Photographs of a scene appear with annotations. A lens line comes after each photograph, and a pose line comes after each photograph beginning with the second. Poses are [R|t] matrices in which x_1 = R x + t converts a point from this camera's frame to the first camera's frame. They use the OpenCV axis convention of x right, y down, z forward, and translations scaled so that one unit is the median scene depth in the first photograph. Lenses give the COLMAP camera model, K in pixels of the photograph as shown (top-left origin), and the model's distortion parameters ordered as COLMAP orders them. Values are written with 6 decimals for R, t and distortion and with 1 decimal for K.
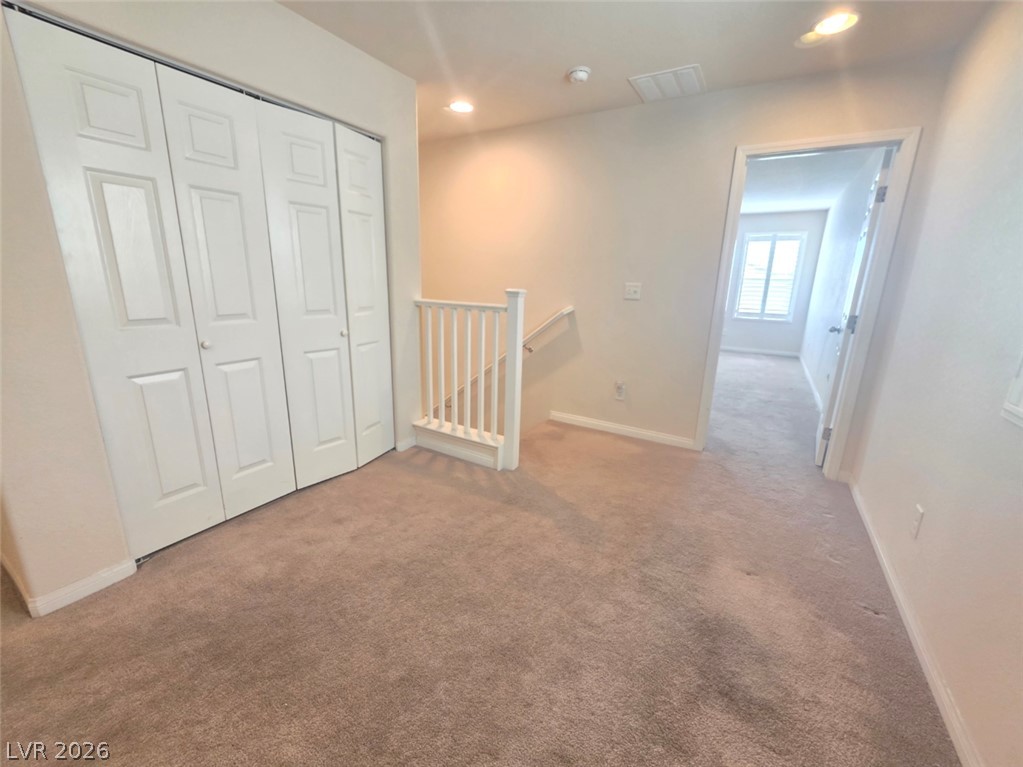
lens RADIAL K [[414.4, 0, 509.0], [0, 414.4, 378.1], [0, 0, 1]] dist [-0.003723, 0.001070]
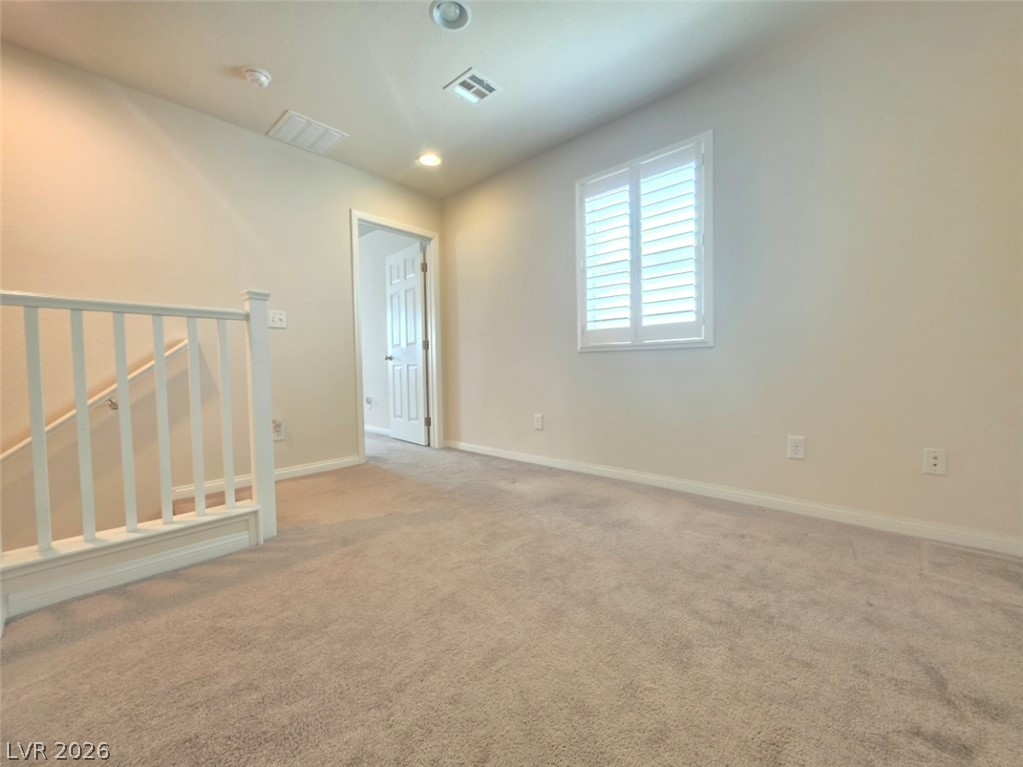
lens RADIAL K [[414.4, 0, 506.5], [0, 414.4, 380.8], [0, 0, 1]] dist [-0.003723, 0.001070]
pose [[0.207740, -0.063747, 0.976105, -0.617959], [0.251980, 0.967685, 0.009570, 0.056310], [-0.945172, 0.243970, 0.217090, 0.405388]]
